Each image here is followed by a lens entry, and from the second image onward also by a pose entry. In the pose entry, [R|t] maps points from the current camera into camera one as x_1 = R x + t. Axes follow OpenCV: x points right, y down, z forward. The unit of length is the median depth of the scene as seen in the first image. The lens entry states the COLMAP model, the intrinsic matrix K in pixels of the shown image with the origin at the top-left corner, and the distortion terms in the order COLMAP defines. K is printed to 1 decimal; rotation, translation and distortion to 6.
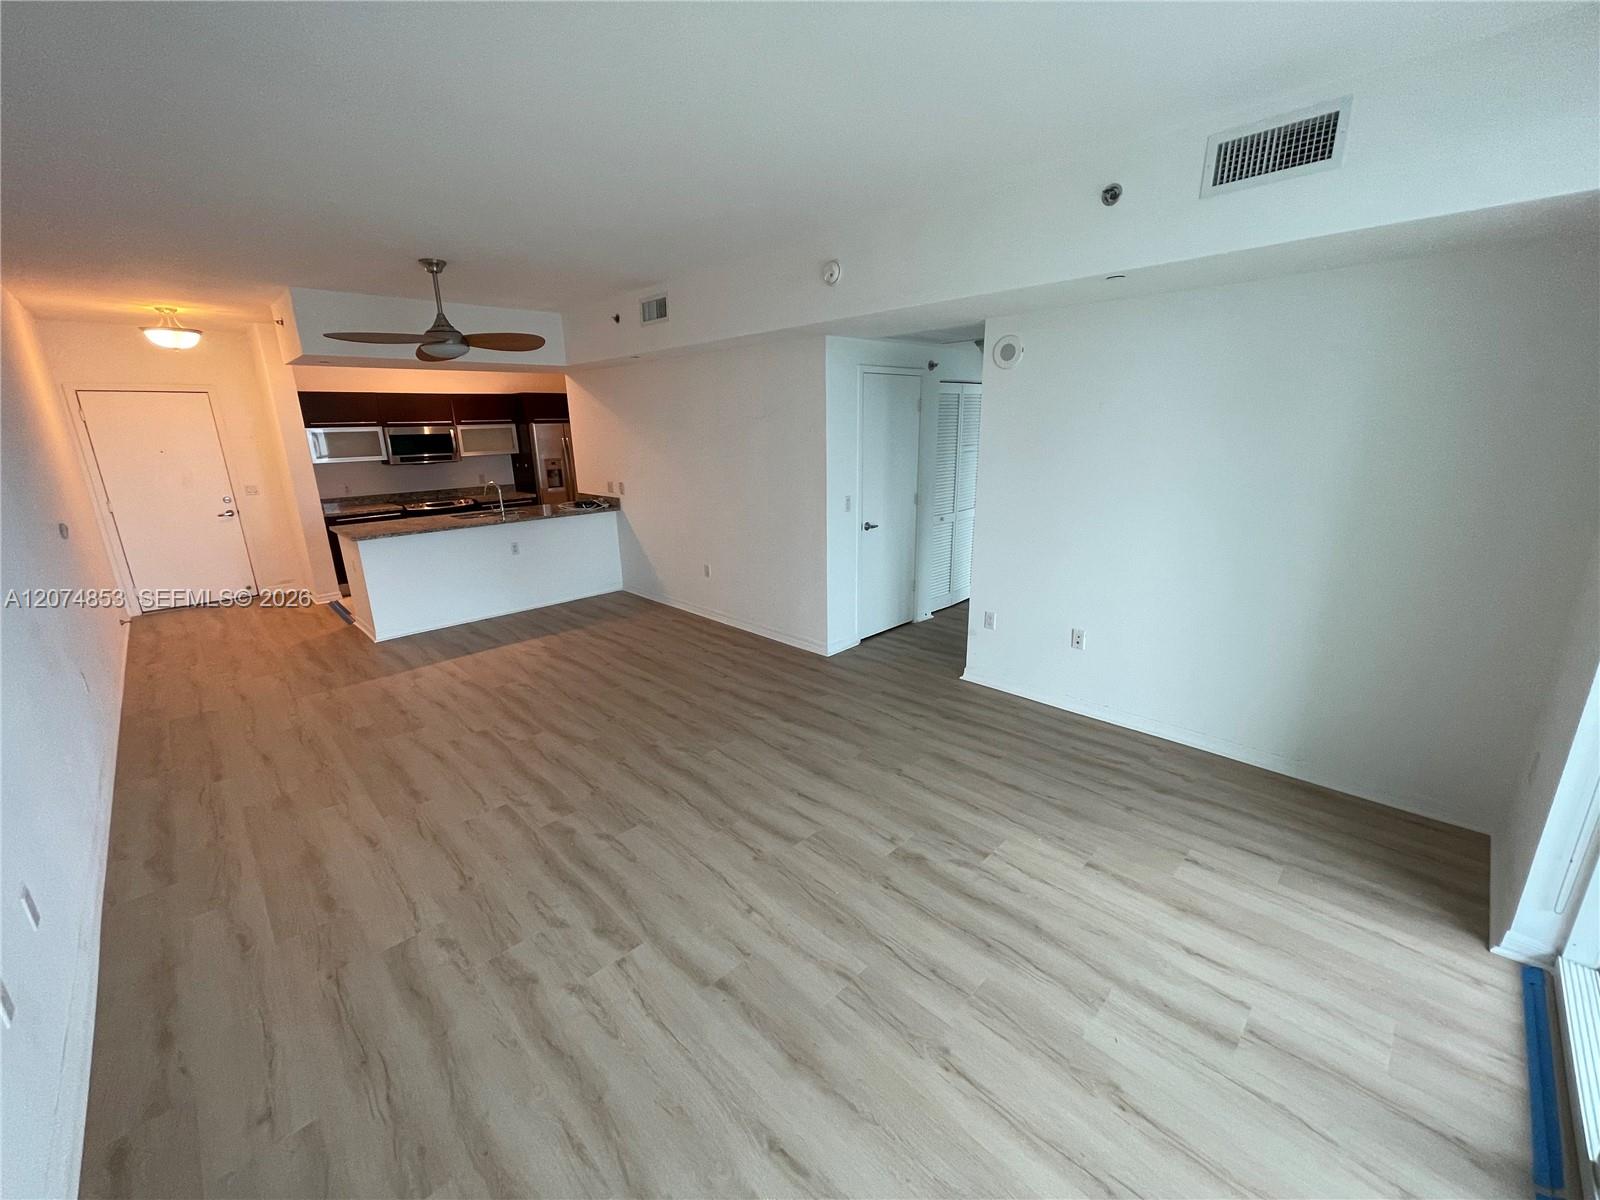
lens RADIAL K [[642.8, 0, 793.2], [0, 642.8, 599.0], [0, 0, 1]] dist [0.000567, 0.000788]
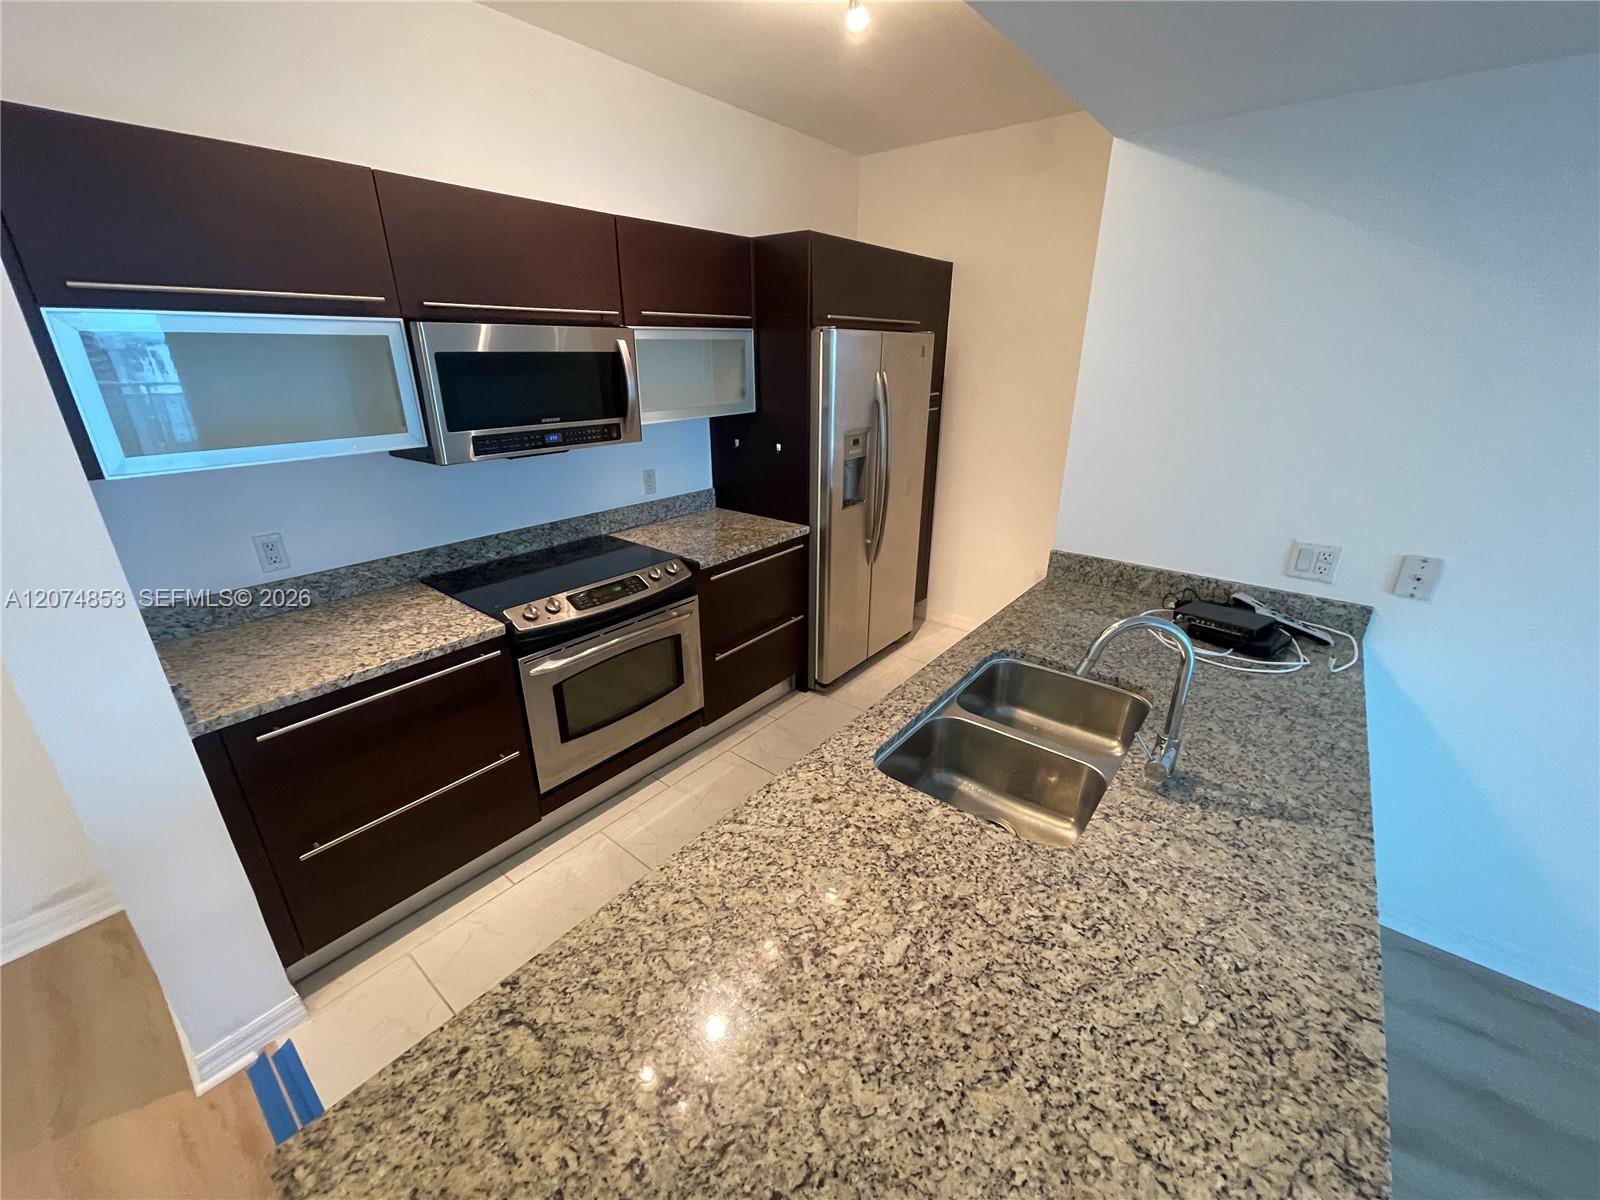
lens RADIAL K [[642.8, 0, 798.7], [0, 642.8, 603.9], [0, 0, 1]] dist [0.000567, 0.000788]
pose [[0.992638, -0.024928, 0.118528, -0.722231], [0.011970, 0.993990, 0.108811, -0.253373], [-0.120528, -0.106591, 0.986971, 1.002286]]
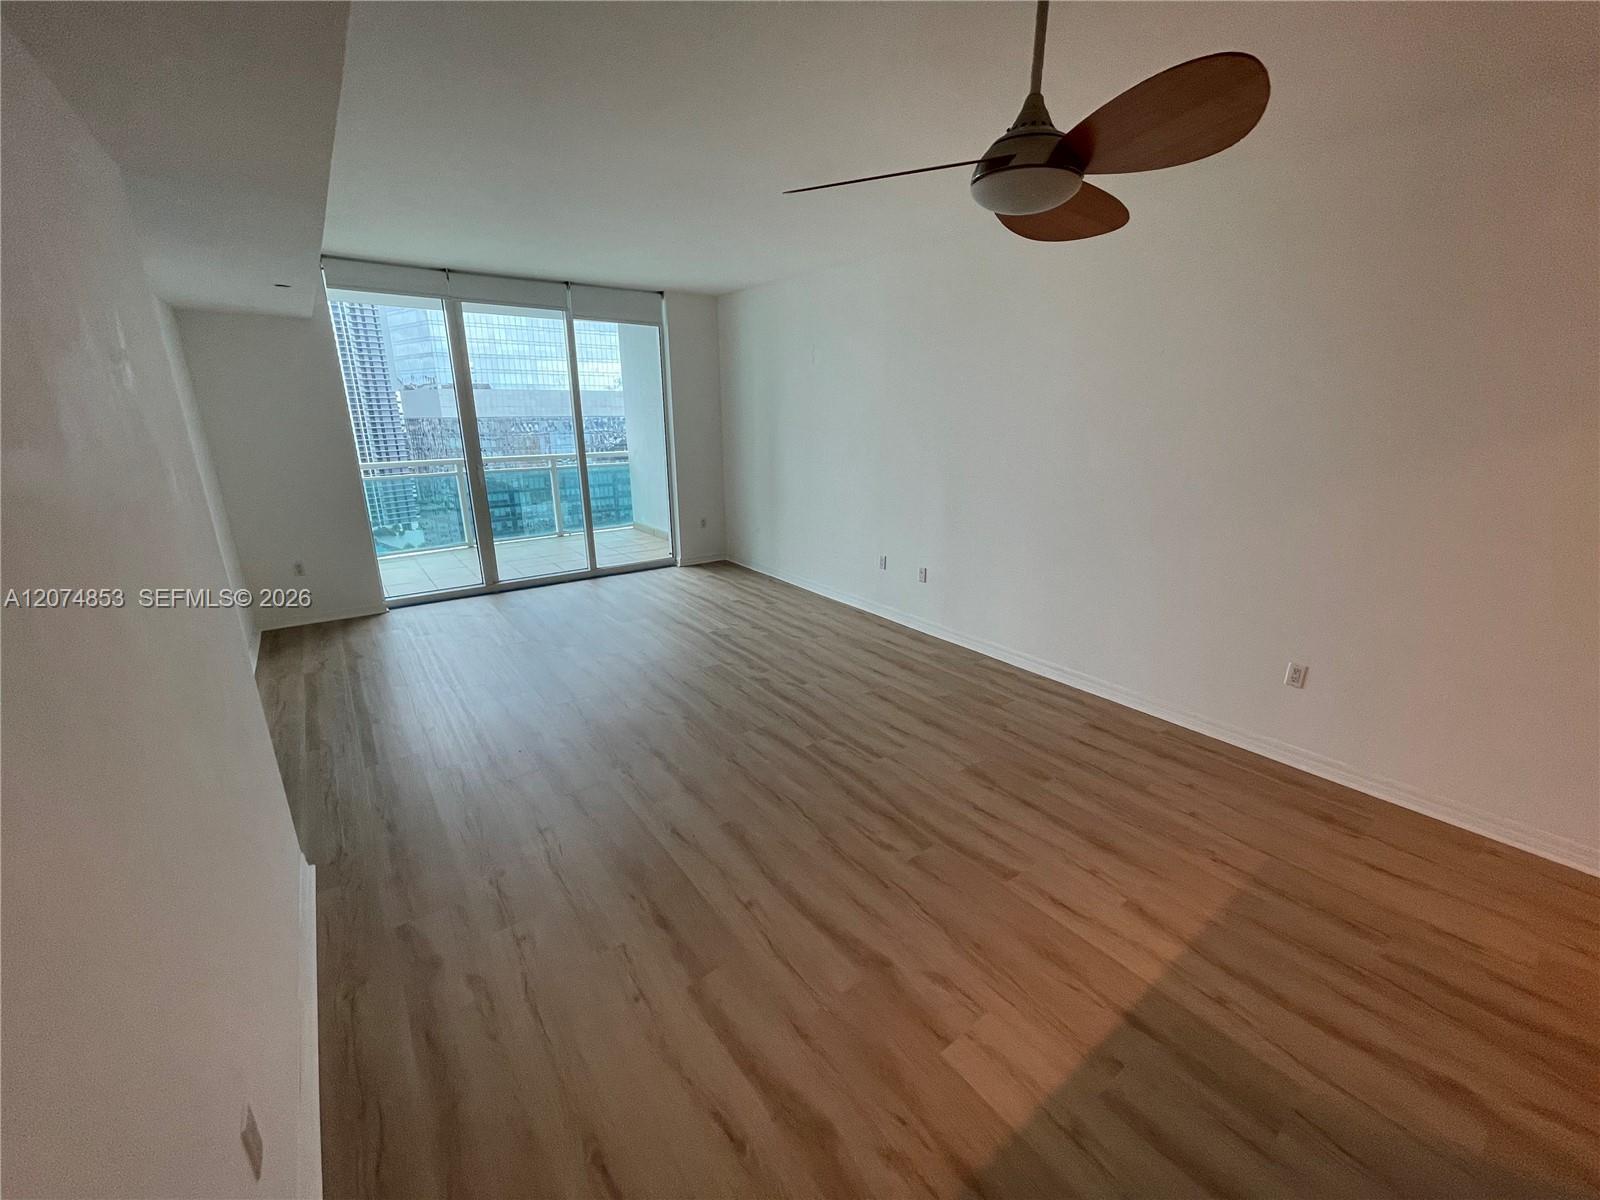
lens RADIAL K [[642.8, 0, 797.3], [0, 642.8, 601.8], [0, 0, 1]] dist [0.000567, 0.000788]
pose [[-0.990952, -0.019149, 0.132843, -0.364305], [0.054377, 0.847619, 0.527812, -0.314166], [-0.122707, 0.530260, -0.838908, 1.212172]]
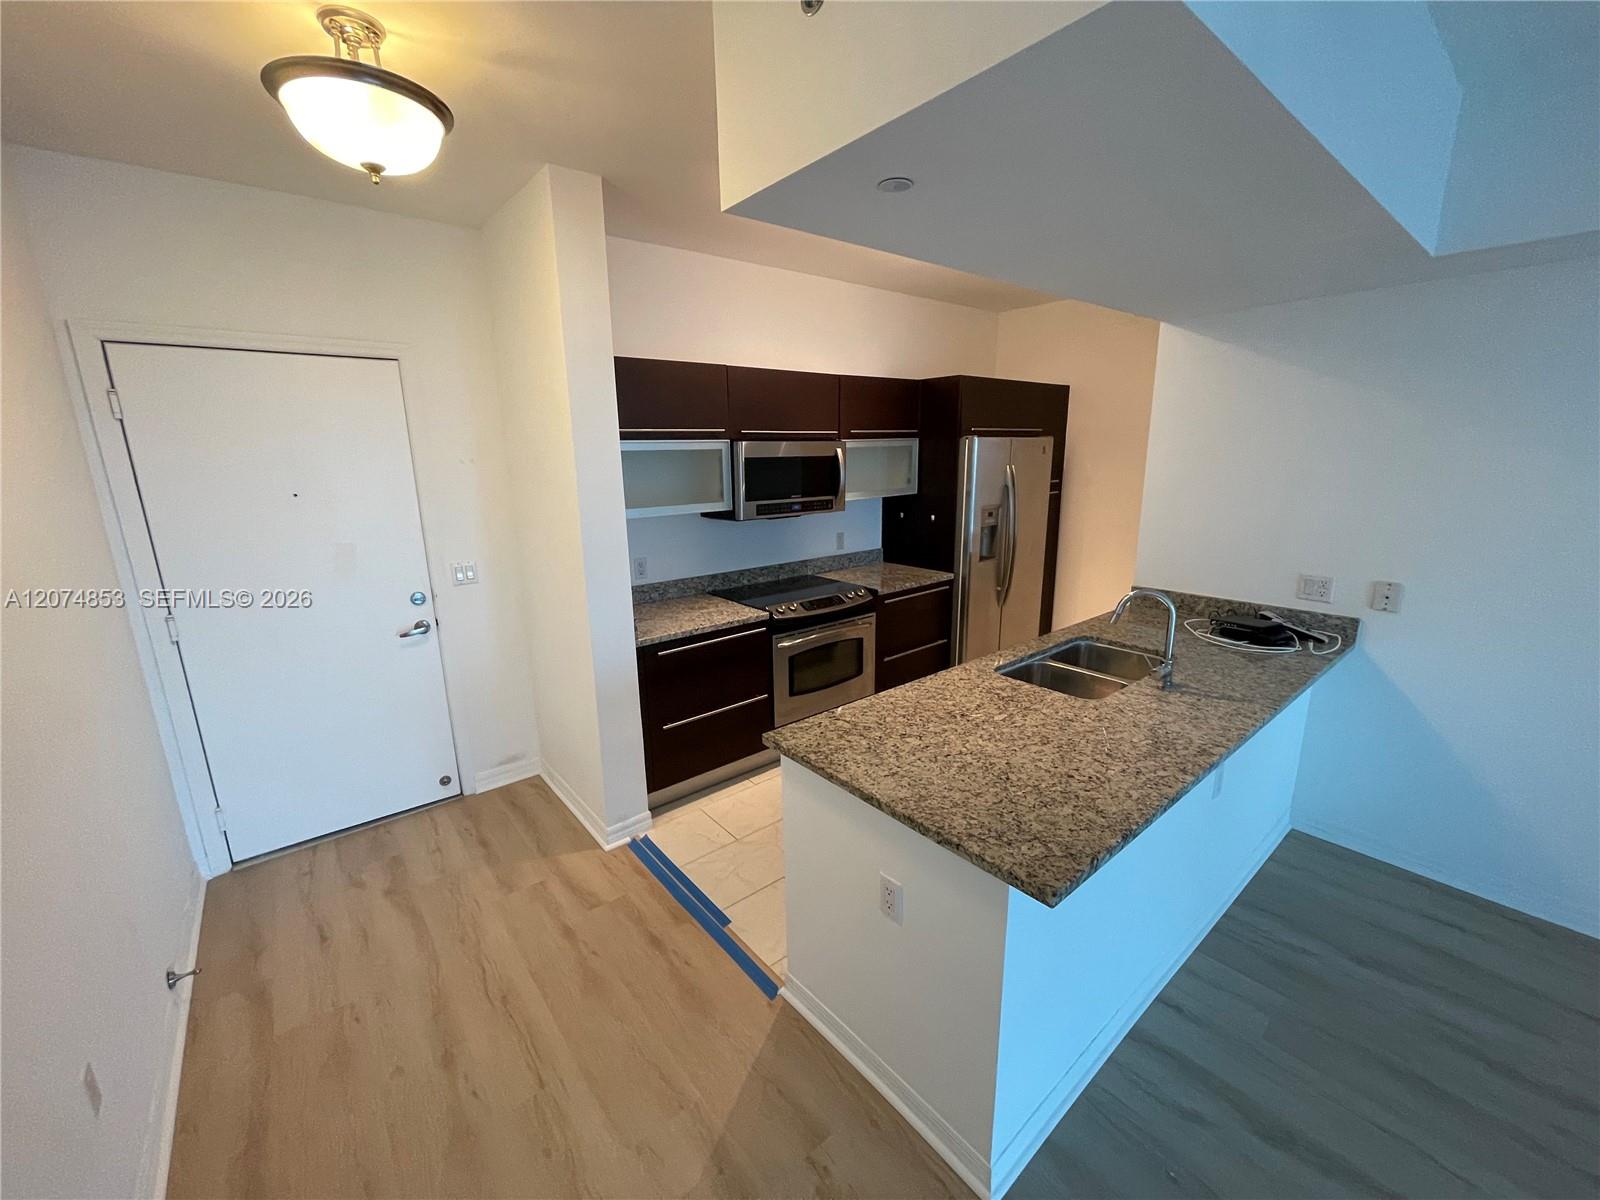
lens RADIAL K [[642.8, 0, 799.0], [0, 642.8, 606.1], [0, 0, 1]] dist [0.000567, 0.000788]
pose [[0.996235, 0.024382, -0.083195, -0.767745], [-0.026471, 0.999359, -0.024105, -0.193645], [0.082554, 0.026216, 0.996242, 0.763200]]
